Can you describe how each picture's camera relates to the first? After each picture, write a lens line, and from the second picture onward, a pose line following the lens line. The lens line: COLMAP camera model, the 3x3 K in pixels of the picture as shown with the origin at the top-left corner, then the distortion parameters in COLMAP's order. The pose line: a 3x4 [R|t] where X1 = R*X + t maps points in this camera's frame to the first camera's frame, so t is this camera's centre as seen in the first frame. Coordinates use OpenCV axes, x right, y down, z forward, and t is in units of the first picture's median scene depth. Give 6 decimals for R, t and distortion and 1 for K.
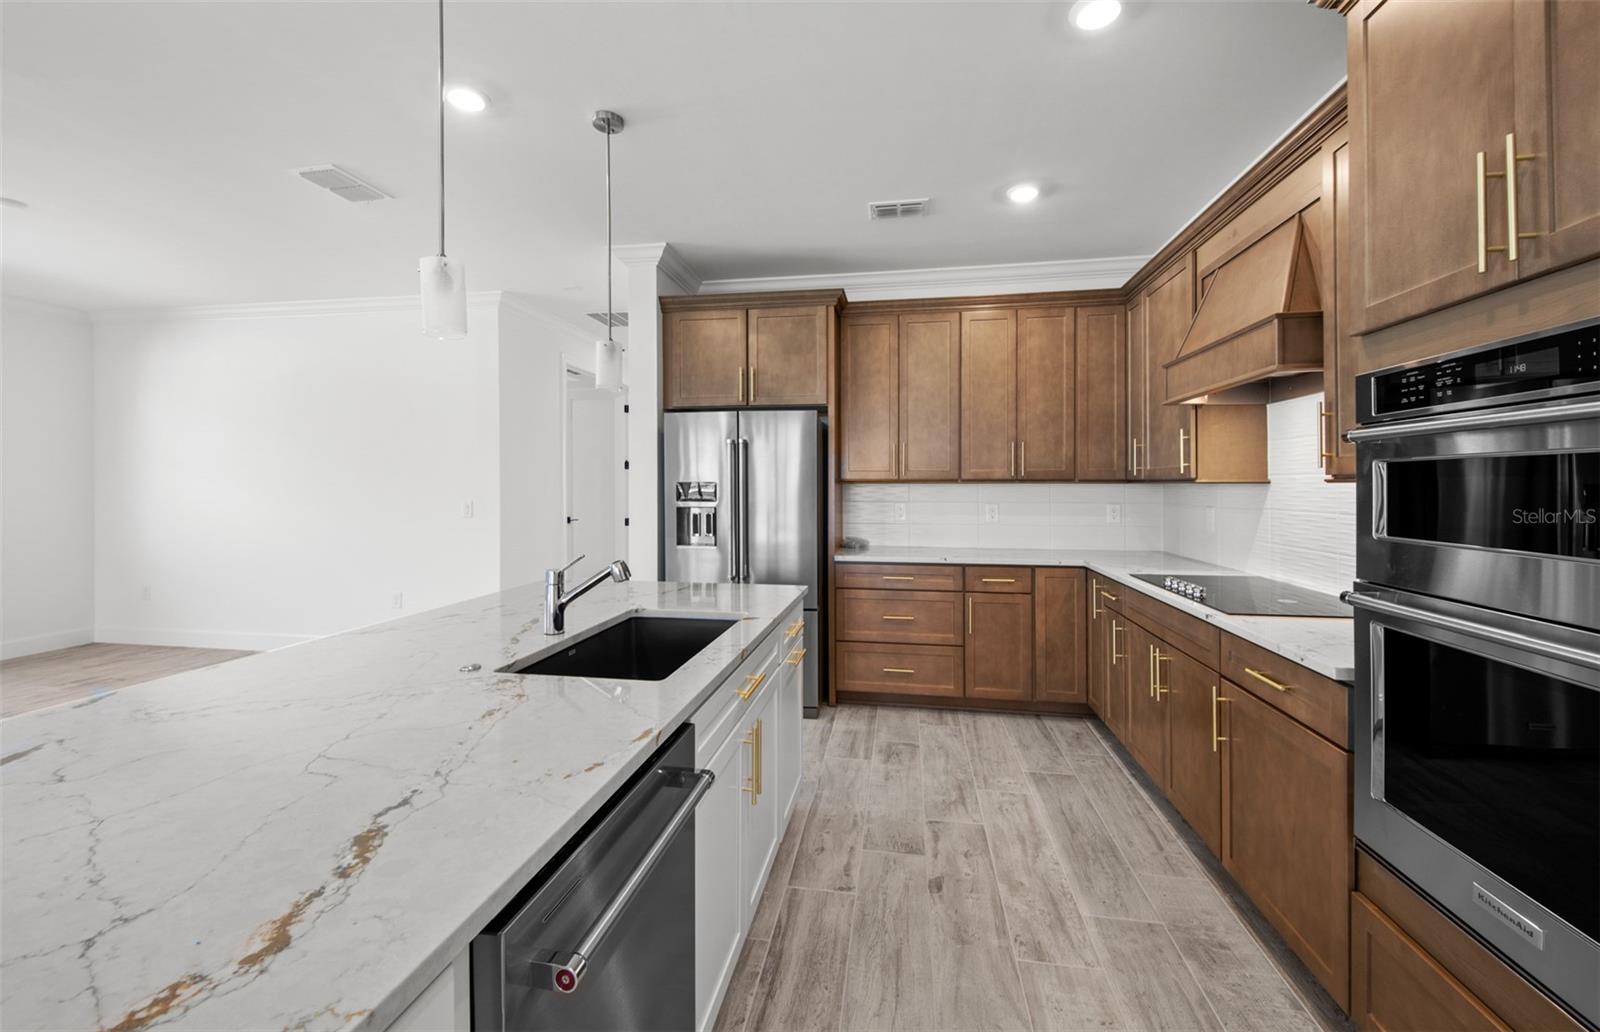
lens RADIAL K [[627.2, 0, 798.7], [0, 627.2, 481.6], [0, 0, 1]] dist [0.009475, -0.004886]
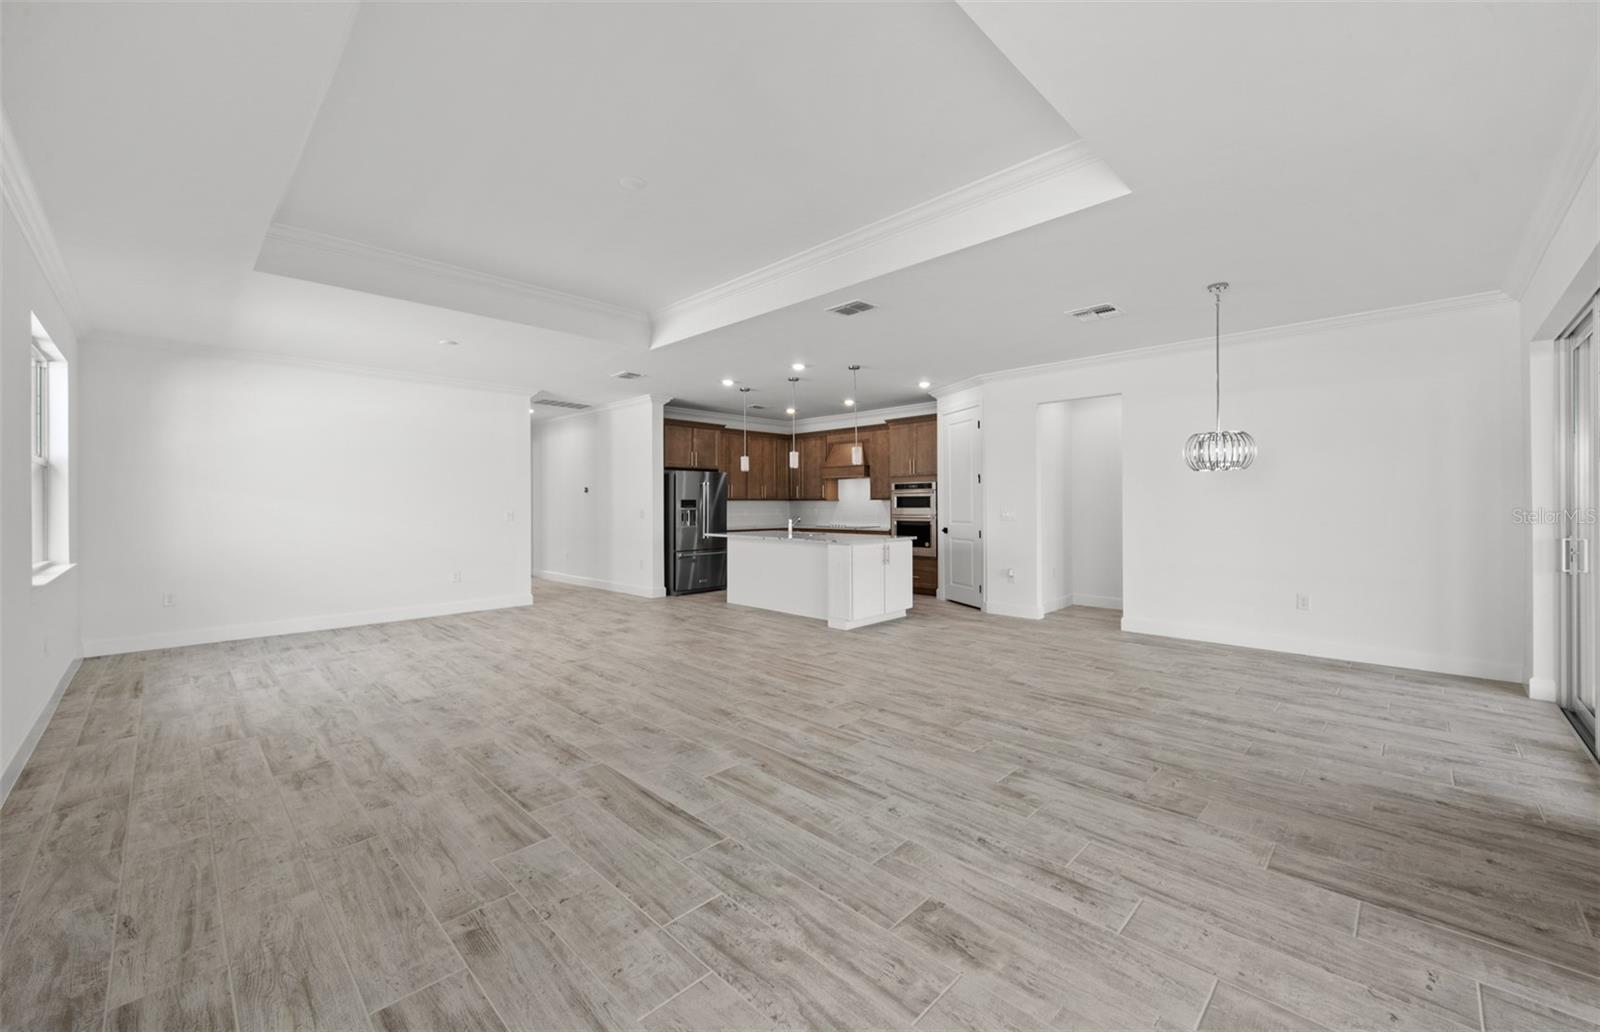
lens RADIAL K [[627.2, 0, 801.0], [0, 627.2, 505.2], [0, 0, 1]] dist [0.009475, -0.004886]
pose [[0.571058, -0.003542, 0.820902, -2.245157], [-0.000672, 0.999988, 0.004782, 0.012009], [-0.820910, -0.003282, 0.571049, -0.872763]]
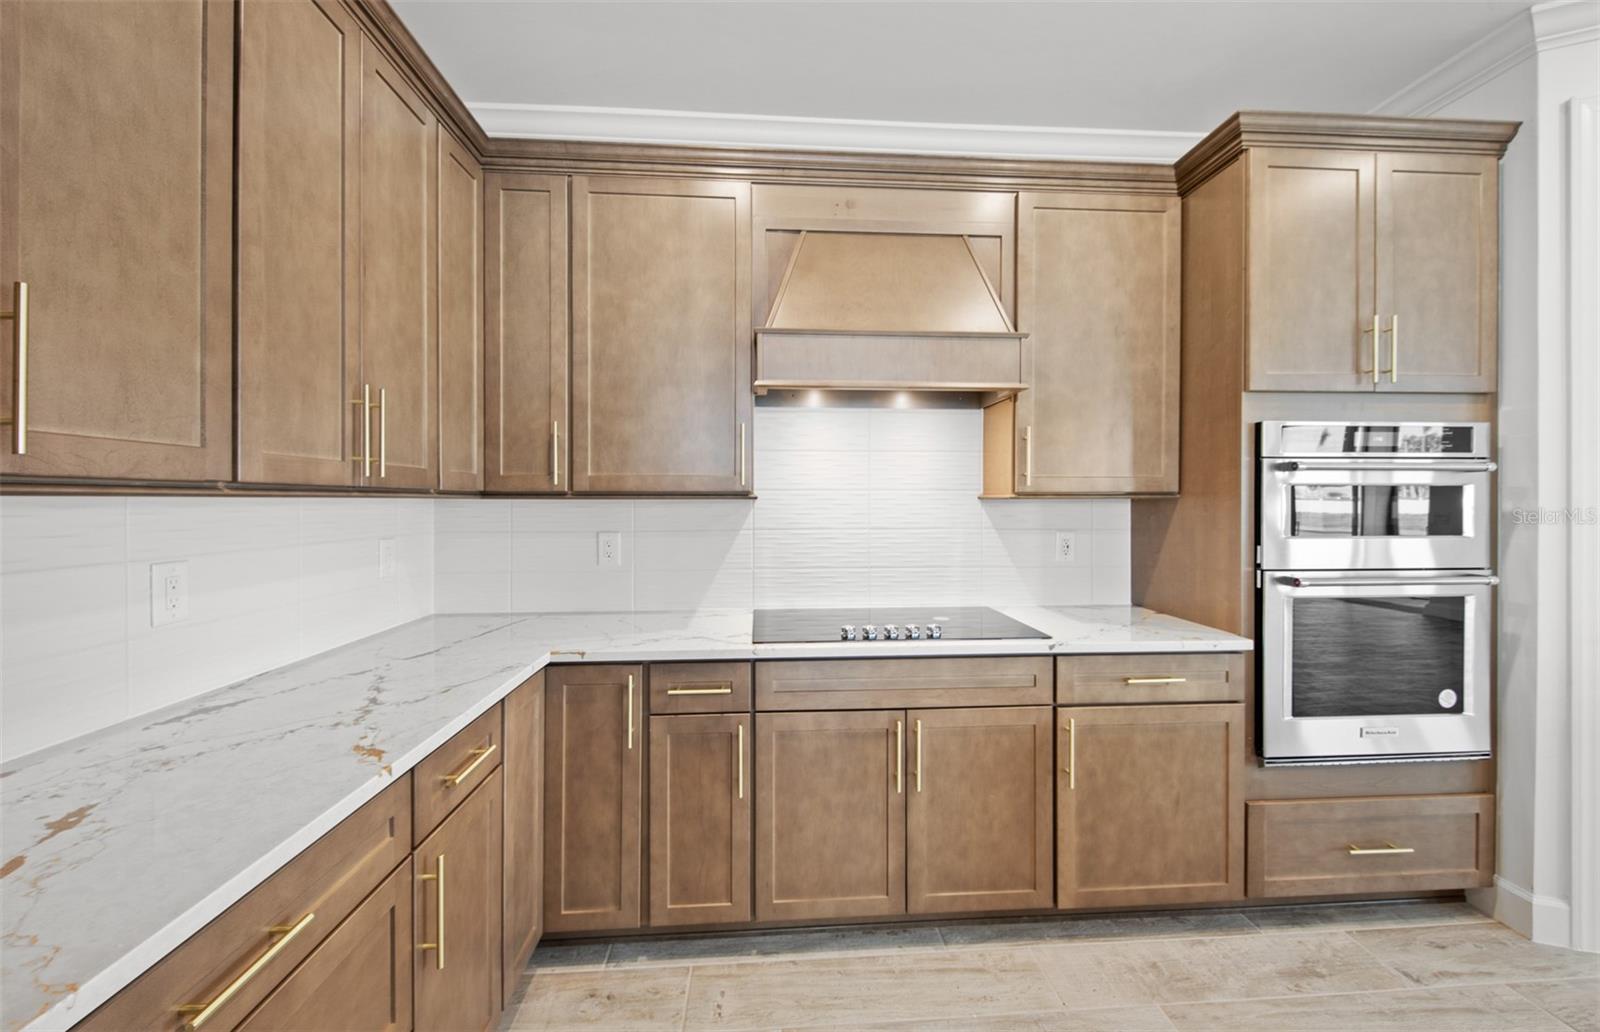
lens RADIAL K [[627.2, 0, 803.9], [0, 627.2, 502.9], [0, 0, 1]] dist [0.009475, -0.004886]
pose [[-0.236097, -0.004459, 0.971719, -0.093060], [-0.004457, 0.999984, 0.003505, 0.003619], [-0.971719, -0.003503, -0.236113, 1.040553]]
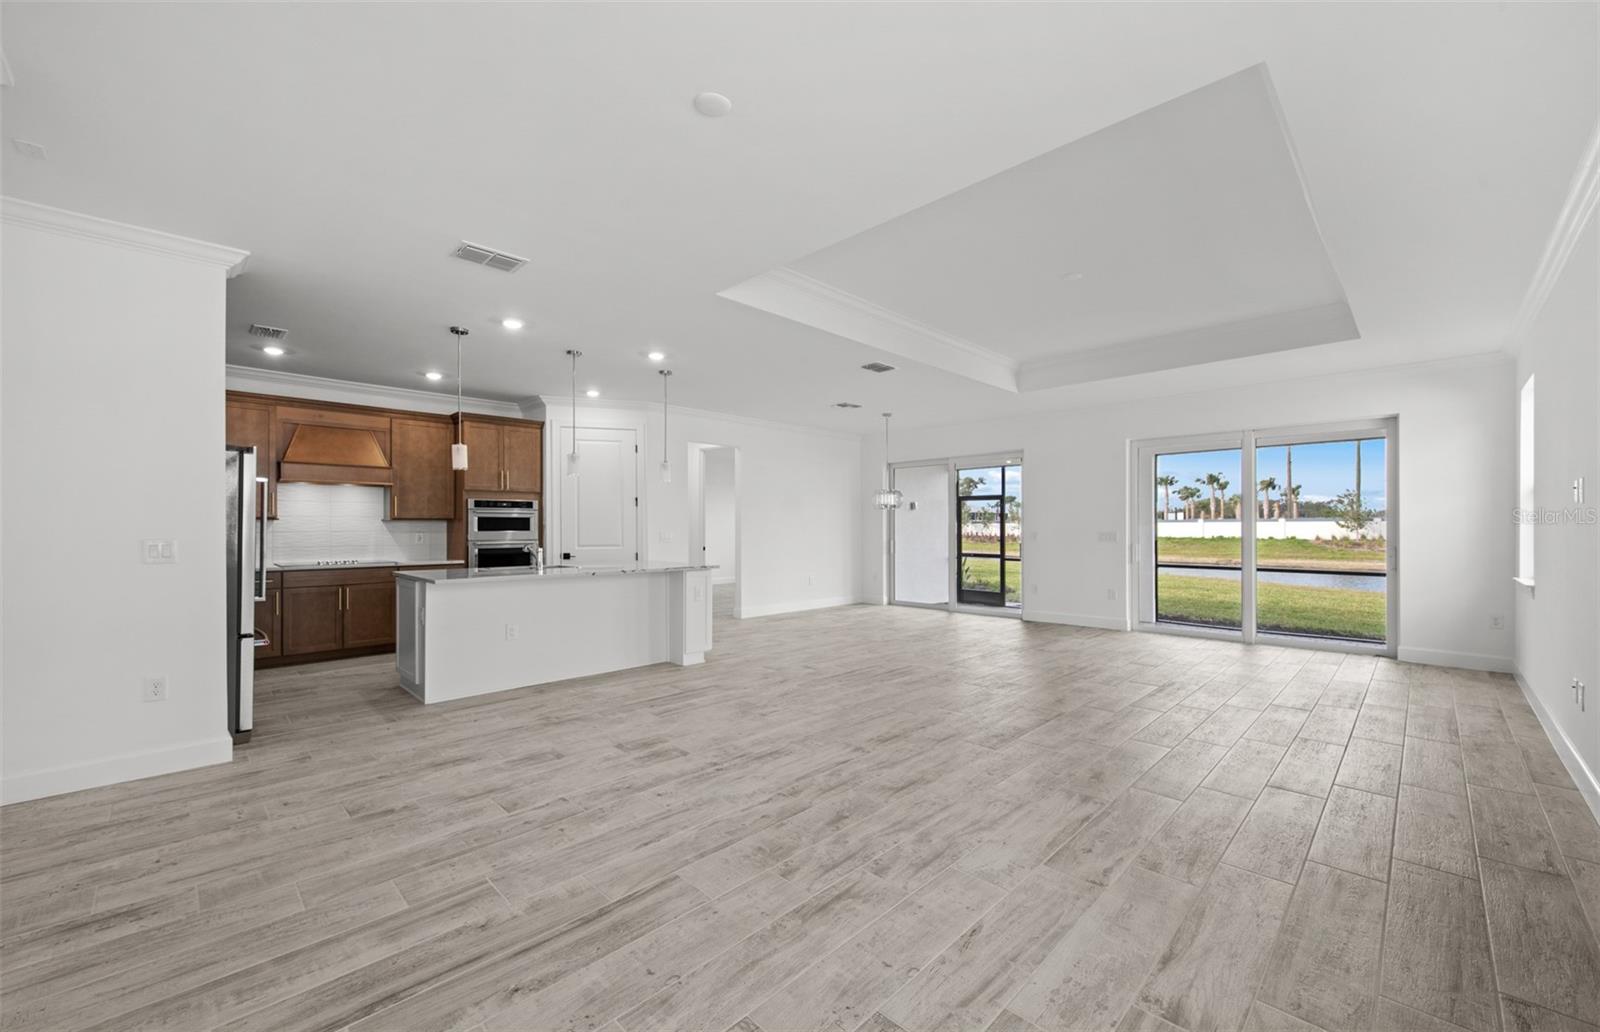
lens RADIAL K [[627.2, 0, 803.7], [0, 627.2, 527.0], [0, 0, 1]] dist [0.009475, -0.004886]
pose [[-0.820329, 0.000528, 0.571891, -1.809435], [-0.001986, 0.999991, -0.003771, 0.027983], [-0.571888, -0.004229, -0.820321, 1.584185]]
